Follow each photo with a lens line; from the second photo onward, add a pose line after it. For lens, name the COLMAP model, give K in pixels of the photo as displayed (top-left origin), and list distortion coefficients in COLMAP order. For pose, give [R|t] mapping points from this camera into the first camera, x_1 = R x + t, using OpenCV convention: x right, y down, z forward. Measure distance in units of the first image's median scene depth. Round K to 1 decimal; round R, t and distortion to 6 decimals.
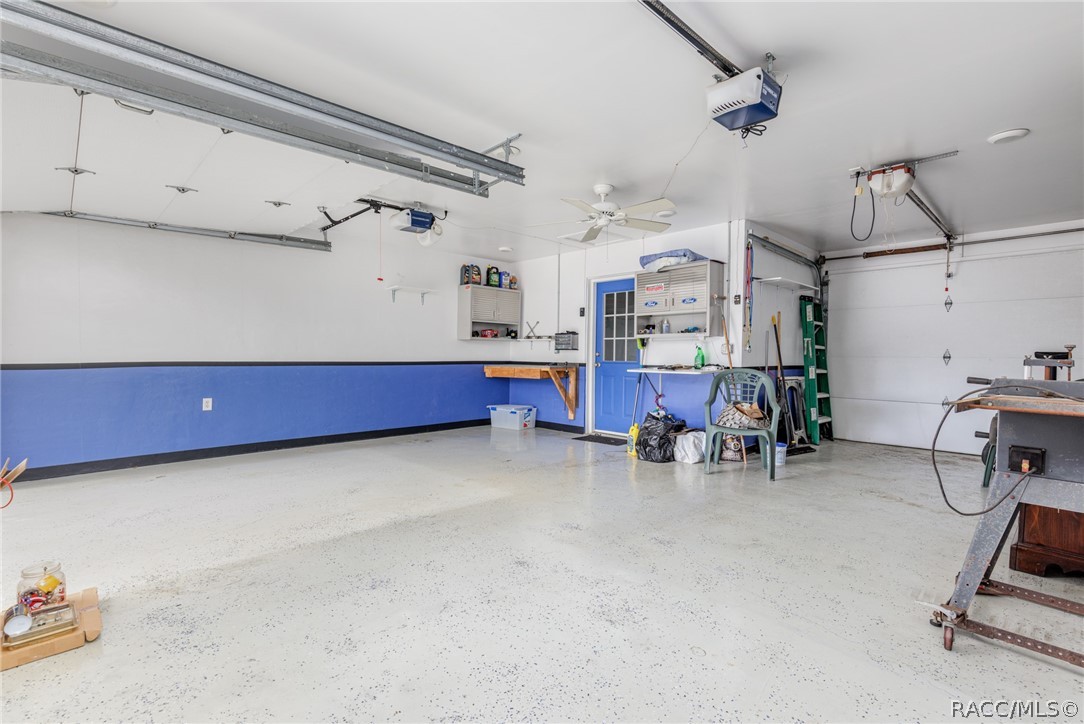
lens RADIAL K [[497.7, 0, 540.7], [0, 497.7, 362.1], [0, 0, 1]] dist [0.010279, -0.000936]
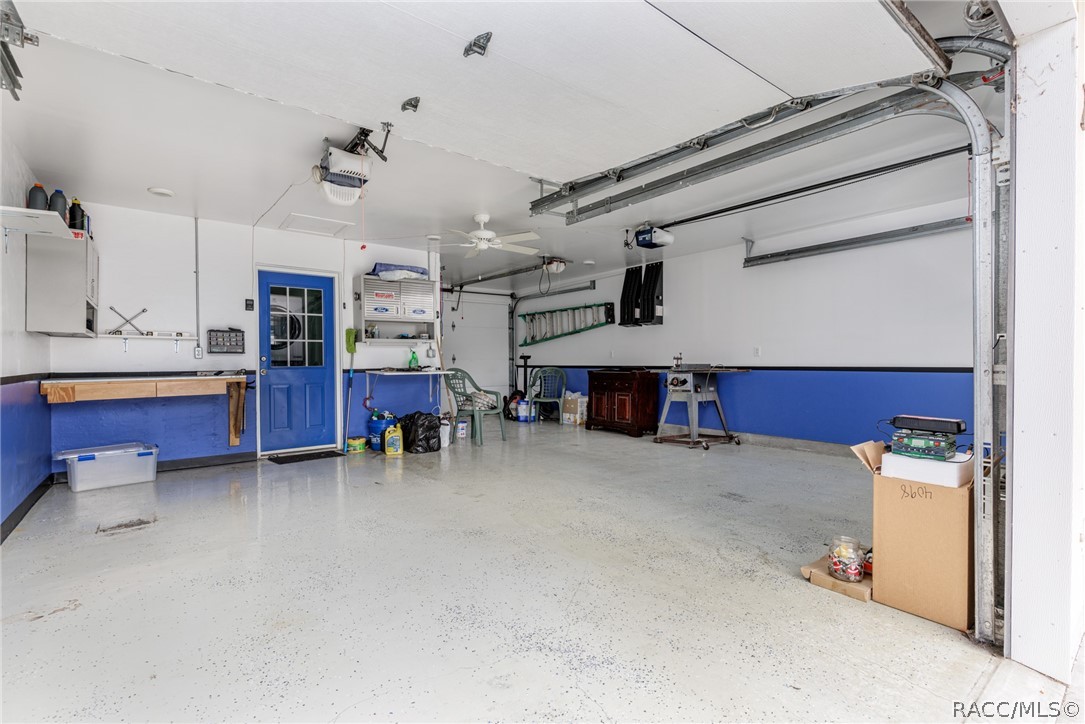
lens RADIAL K [[498.1, 0, 542.1], [0, 498.1, 360.2], [0, 0, 1]] dist [0.010279, -0.000936]
pose [[0.099498, -0.006707, 0.995015, -0.749535], [0.024329, 0.999695, 0.004306, -0.007037], [-0.994740, 0.023780, 0.099631, 0.535523]]
